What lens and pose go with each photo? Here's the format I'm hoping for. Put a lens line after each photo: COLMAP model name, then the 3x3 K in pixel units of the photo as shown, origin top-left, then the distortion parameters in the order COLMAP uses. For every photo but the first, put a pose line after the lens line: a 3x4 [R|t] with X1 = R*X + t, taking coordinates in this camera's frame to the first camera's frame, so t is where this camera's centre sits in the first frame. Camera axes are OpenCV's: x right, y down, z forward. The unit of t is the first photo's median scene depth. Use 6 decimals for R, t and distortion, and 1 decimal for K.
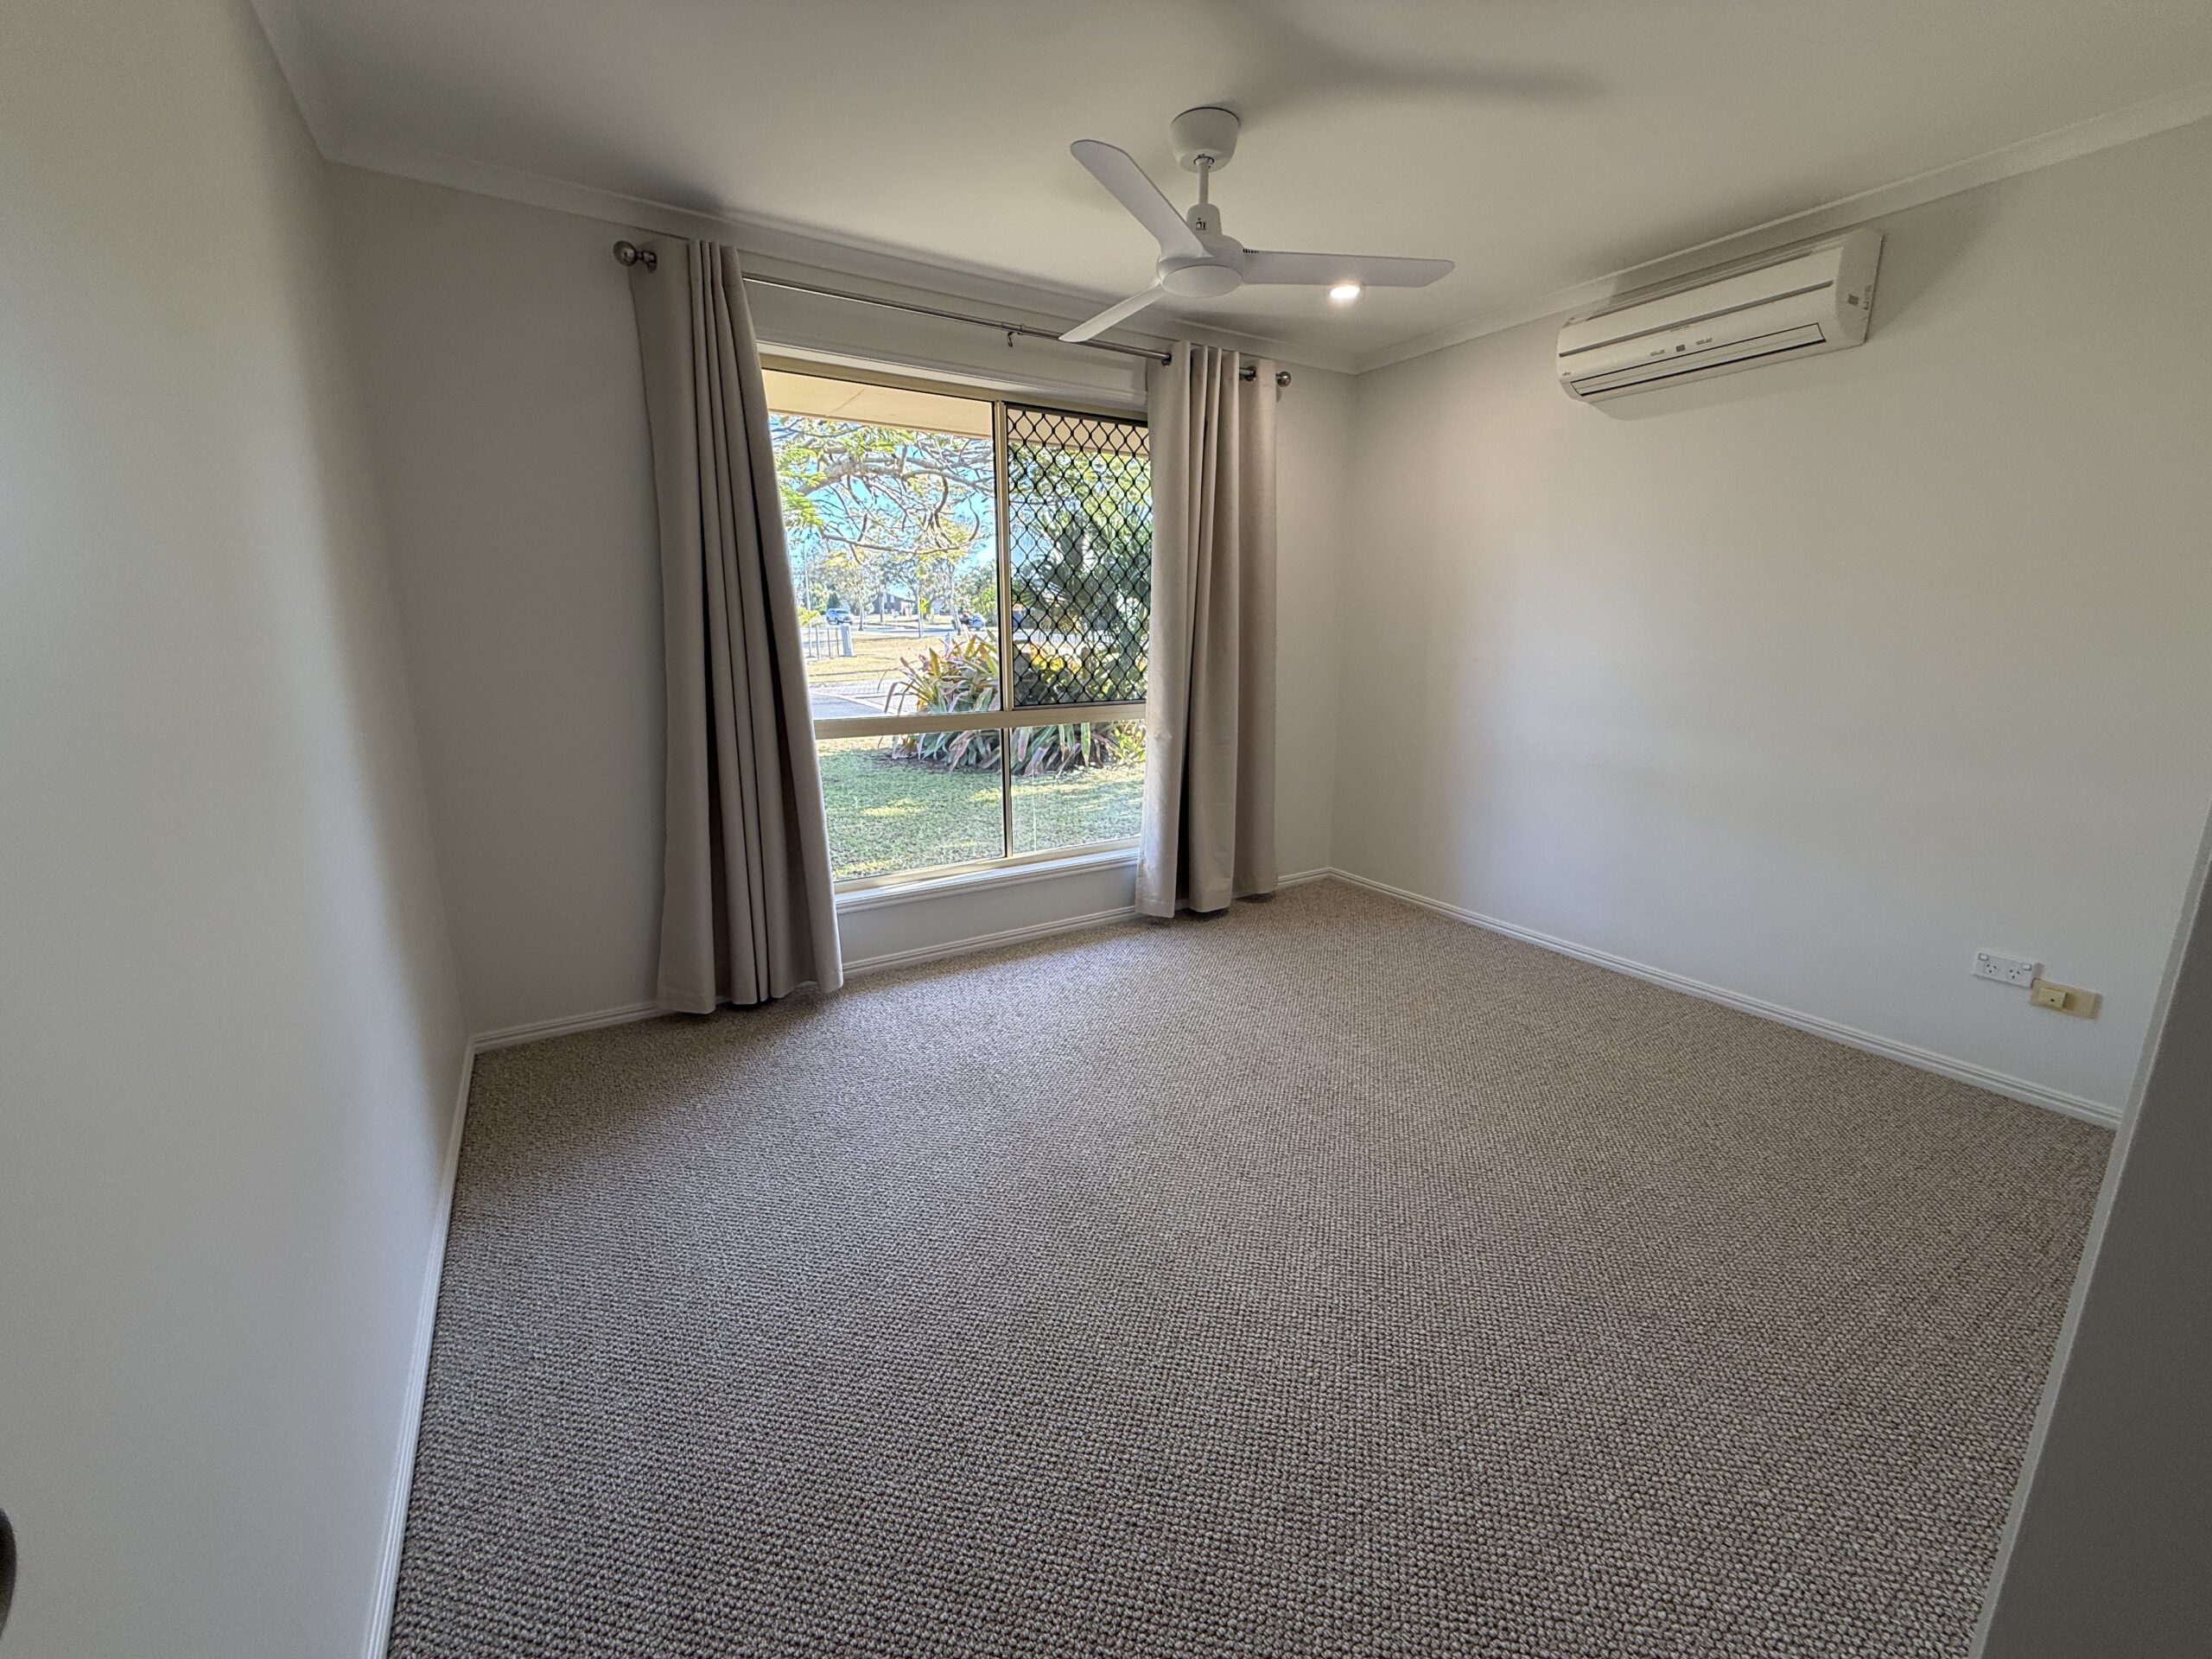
lens RADIAL K [[876.8, 0, 1106.0], [0, 876.8, 829.5], [0, 0, 1]] dist [-0.040719, -0.000011]
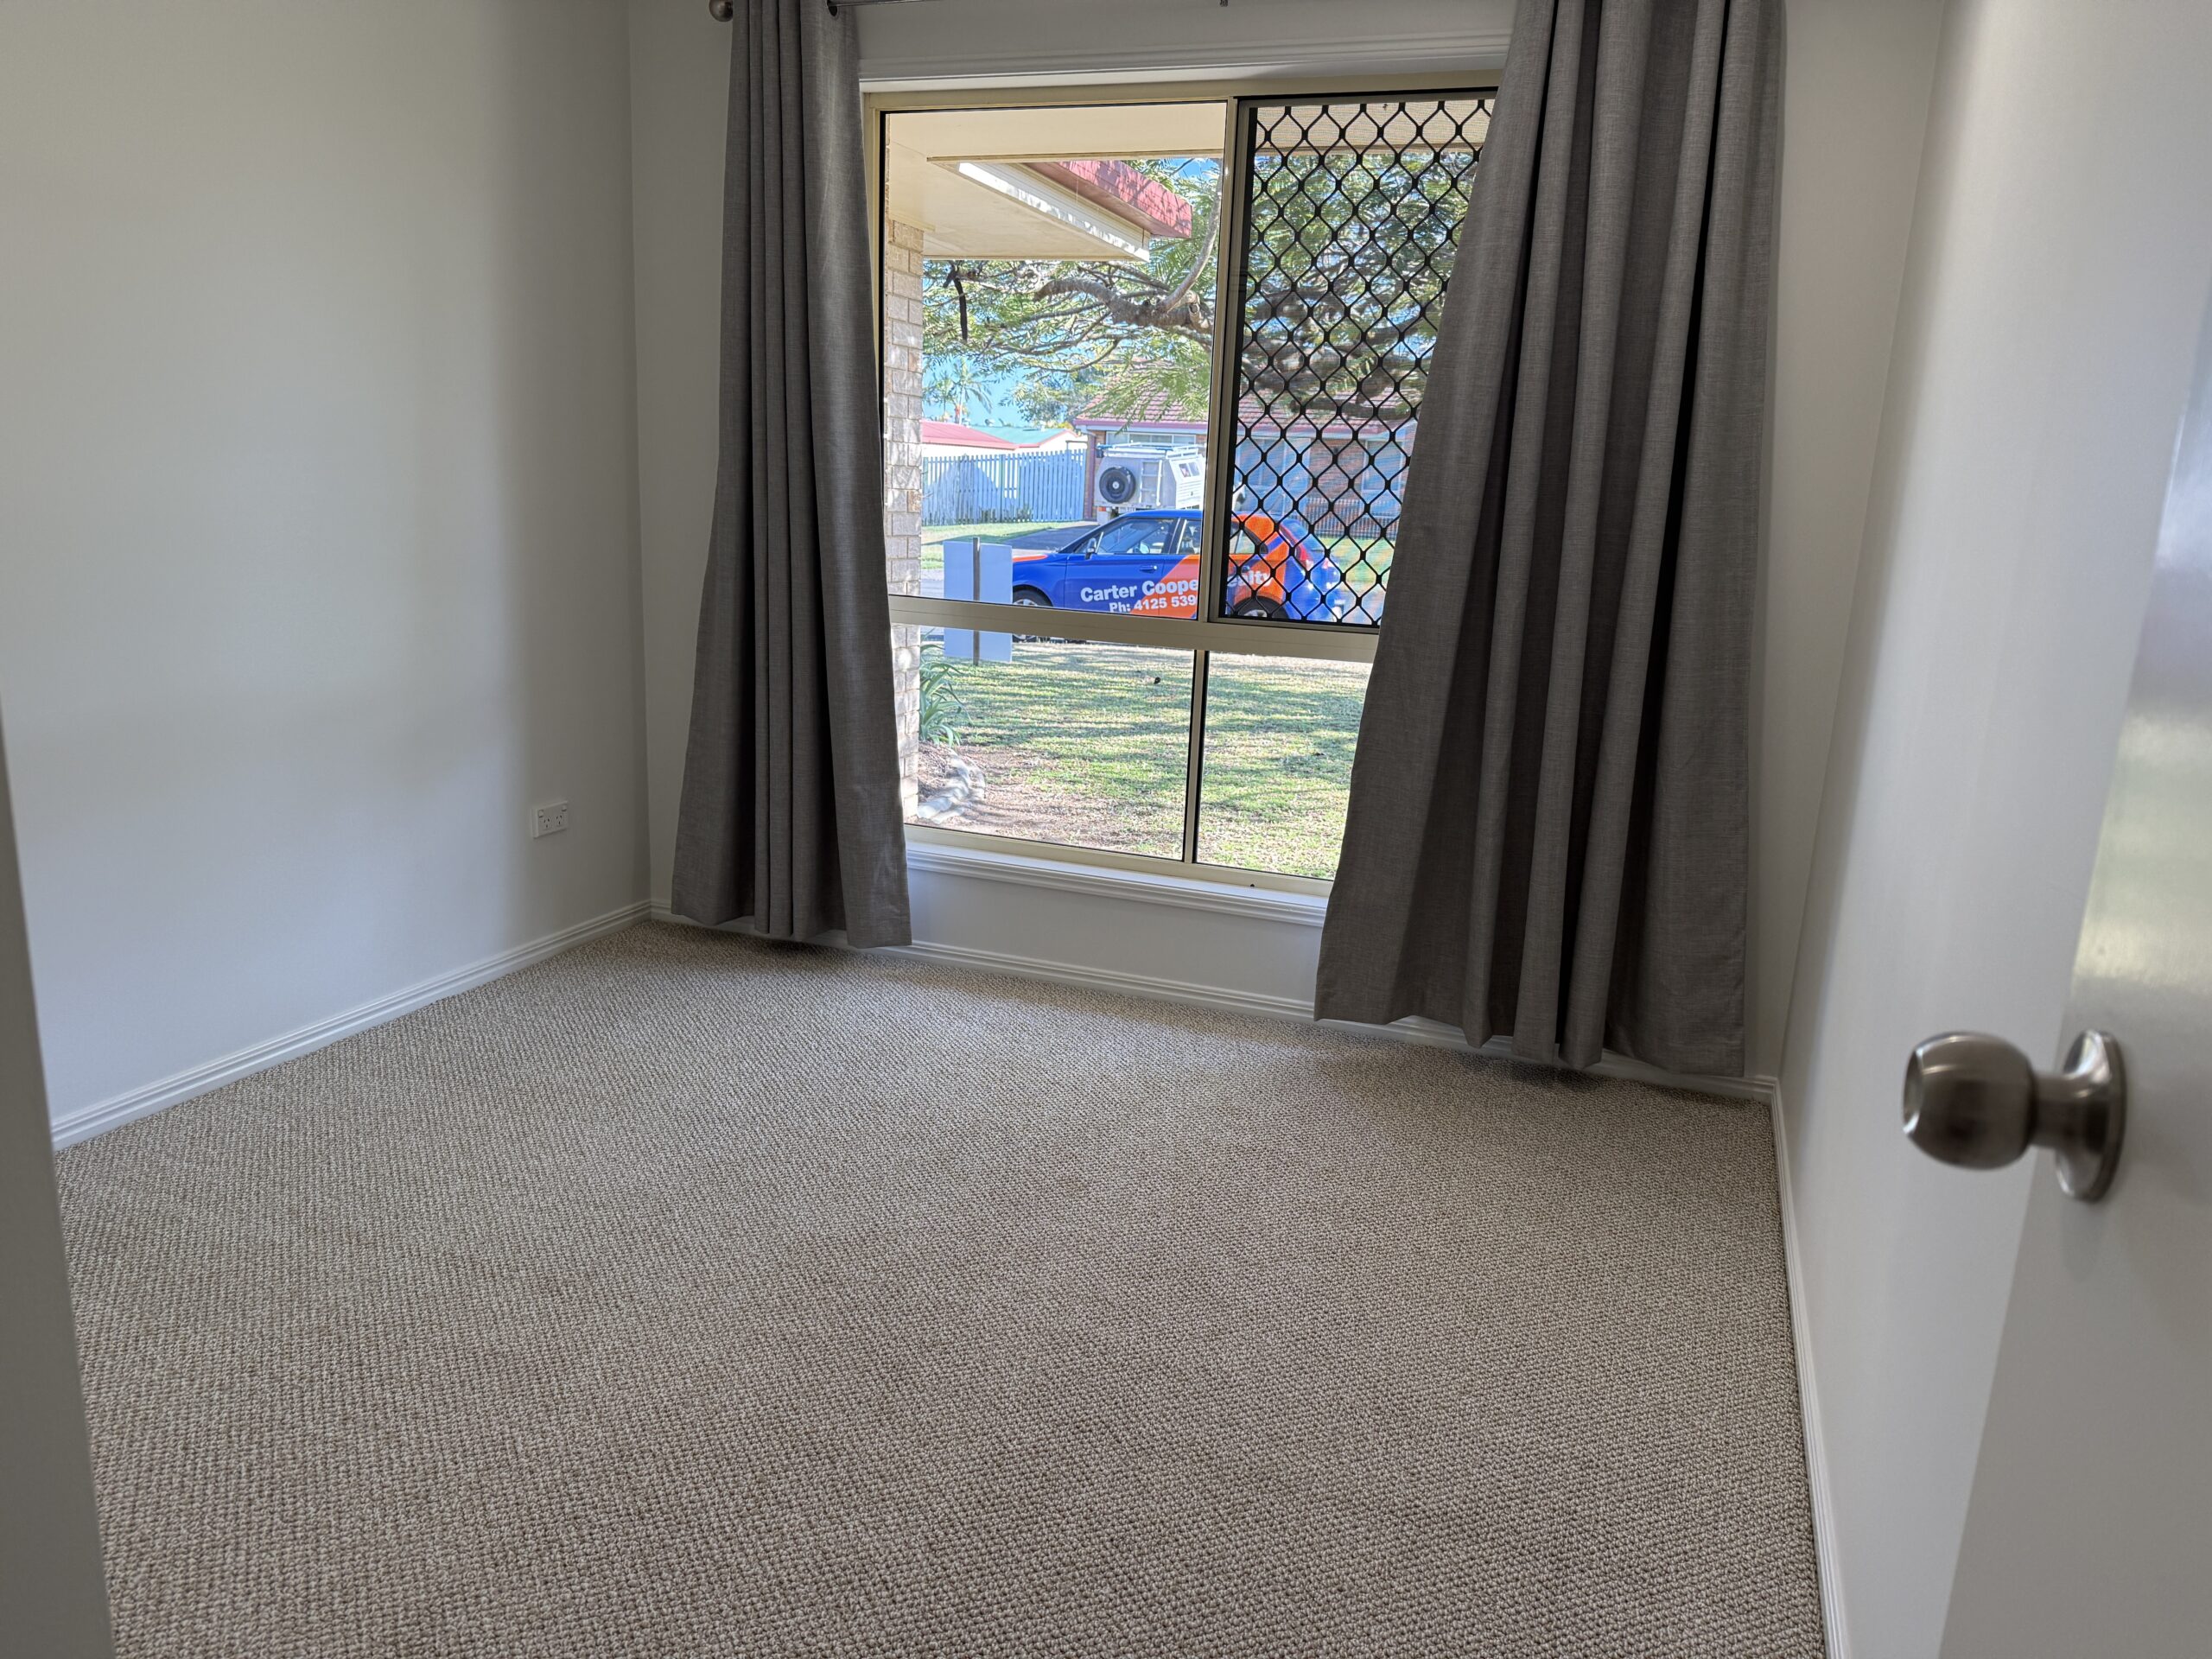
lens RADIAL K [[1545.6, 0, 1118.8], [0, 1545.6, 833.7], [0, 0, 1]] dist [0.001788, -0.062279]
pose [[0.604556, 0.206961, -0.769207, 0.660387], [-0.219379, 0.971573, 0.088989, -0.069041], [0.765758, 0.114949, 0.632773, 0.287065]]
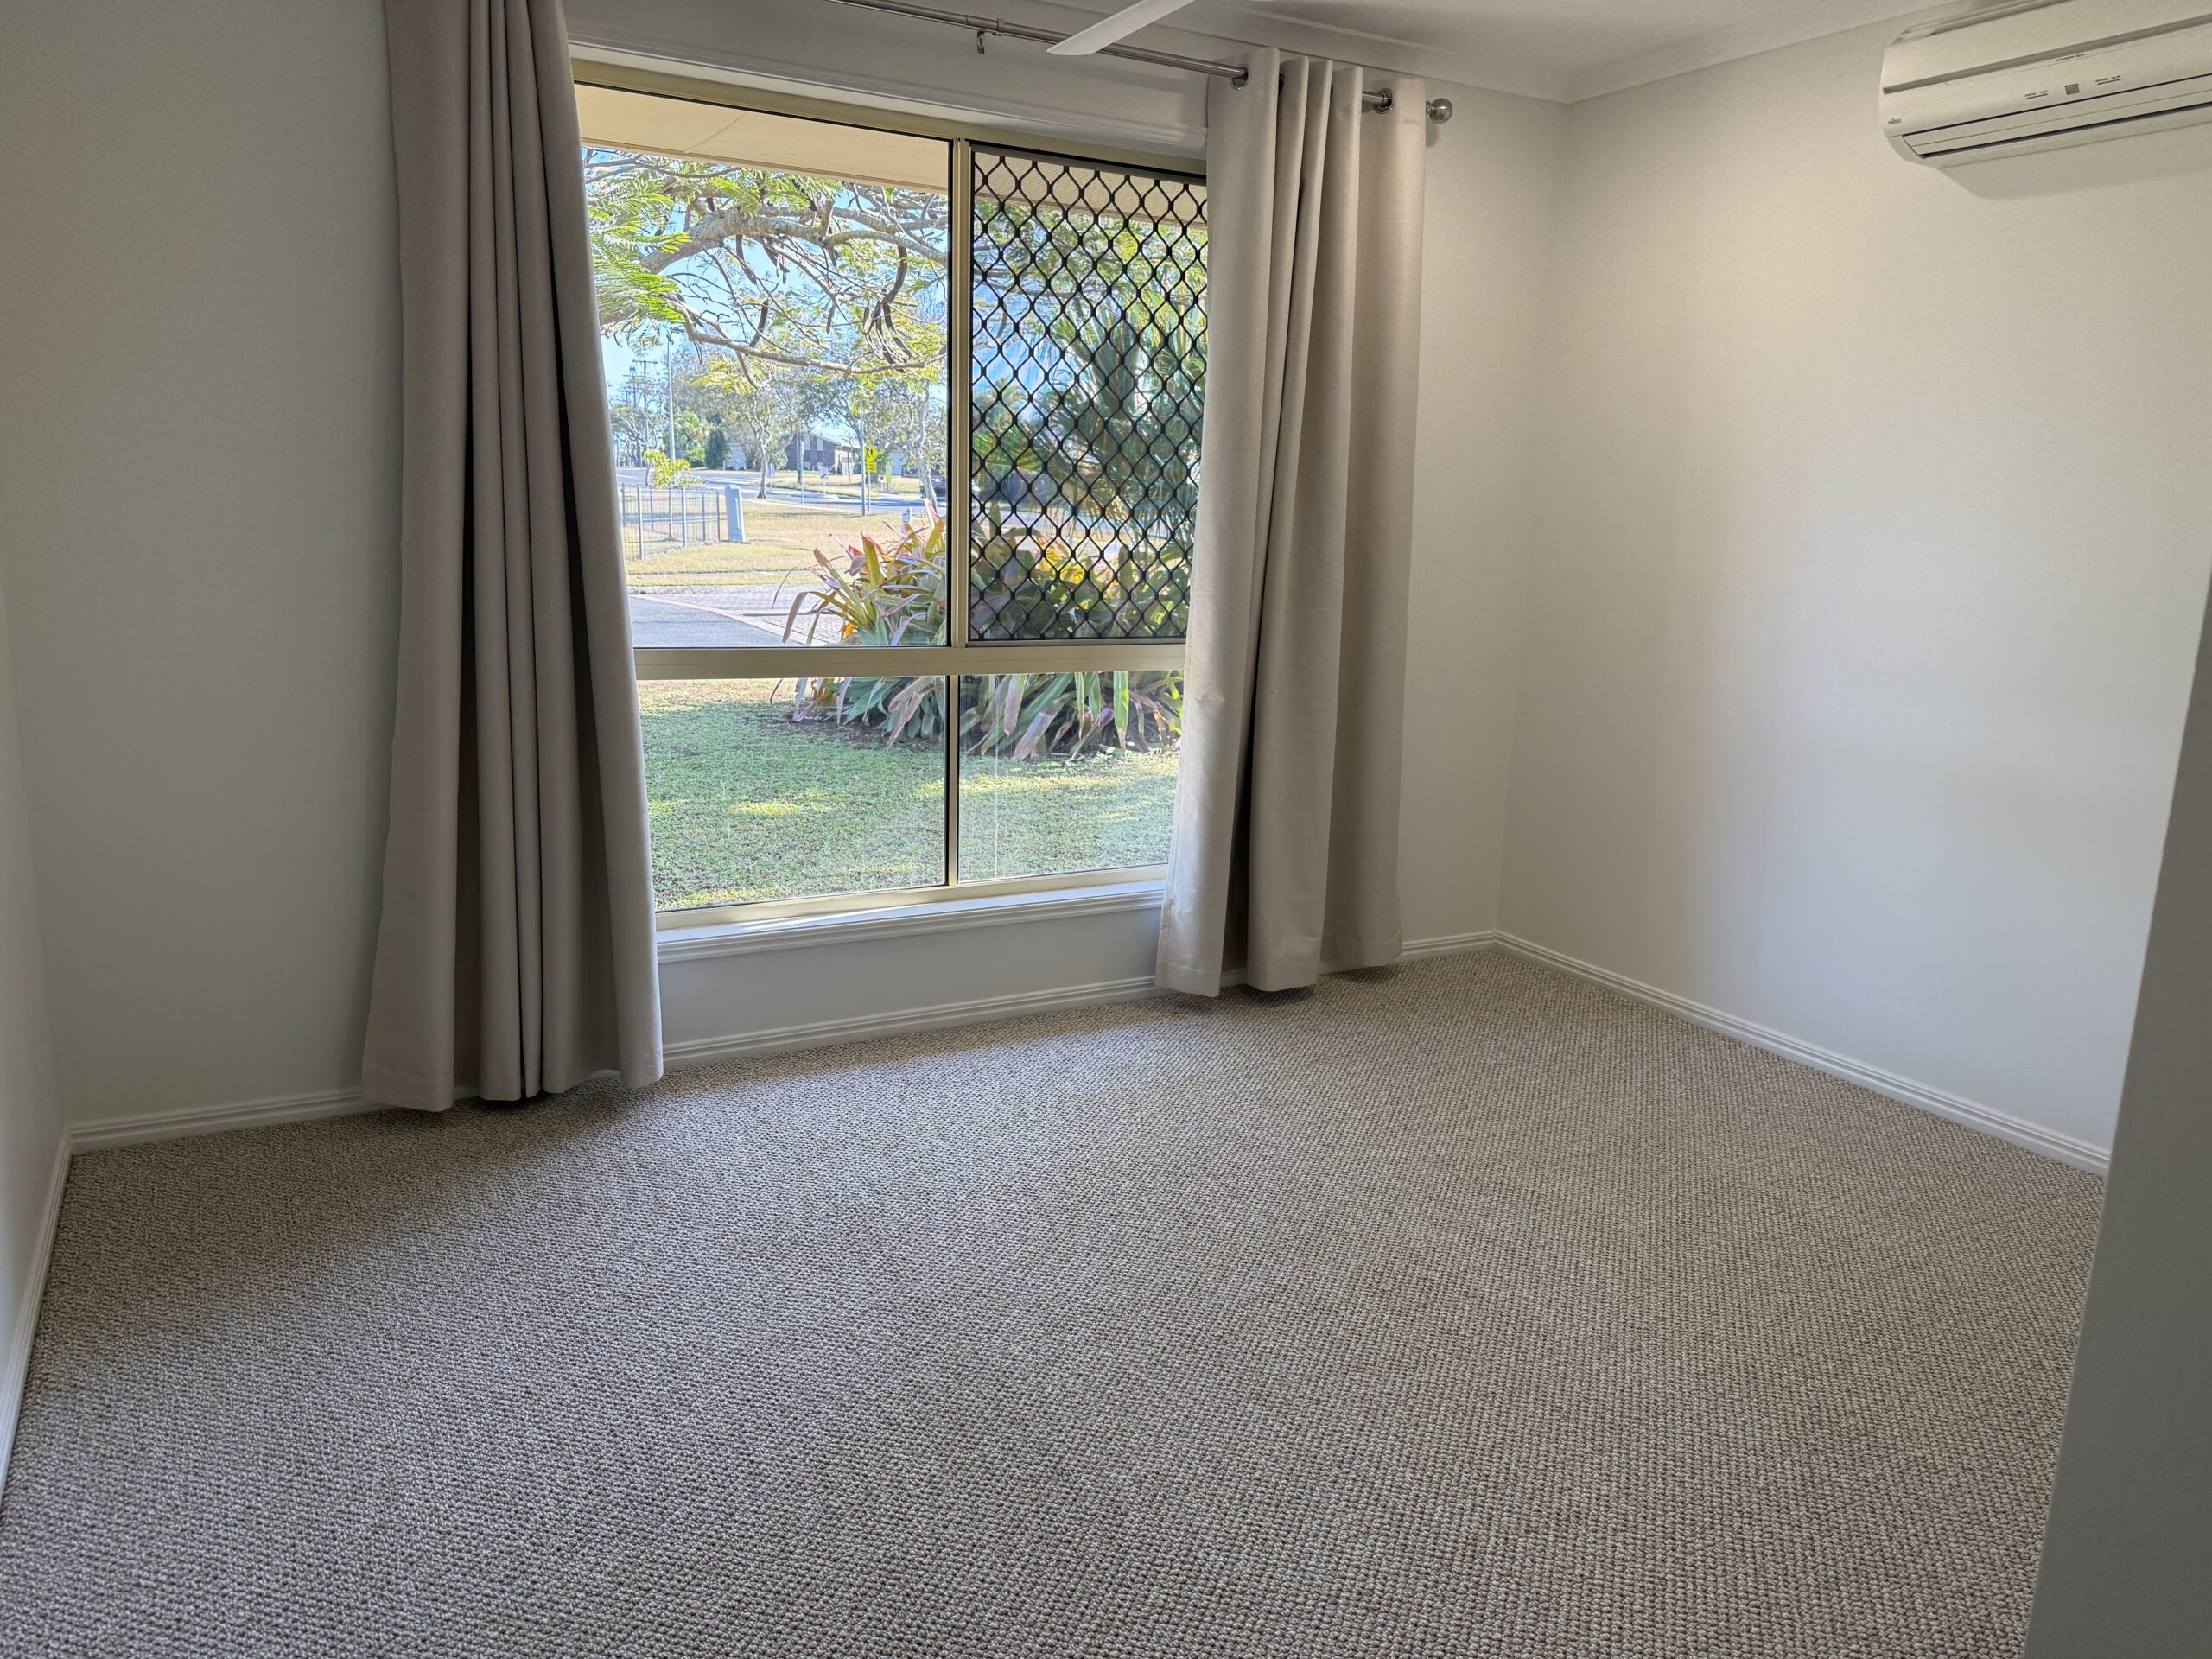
lens RADIAL K [[1545.6, 0, 1118.8], [0, 1545.6, 833.7], [0, 0, 1]] dist [0.001788, -0.062279]
pose [[0.998368, 0.043447, -0.037060, 0.043802], [-0.044126, 0.998869, -0.017689, 0.009618], [0.036250, 0.019295, 0.999156, -0.065795]]
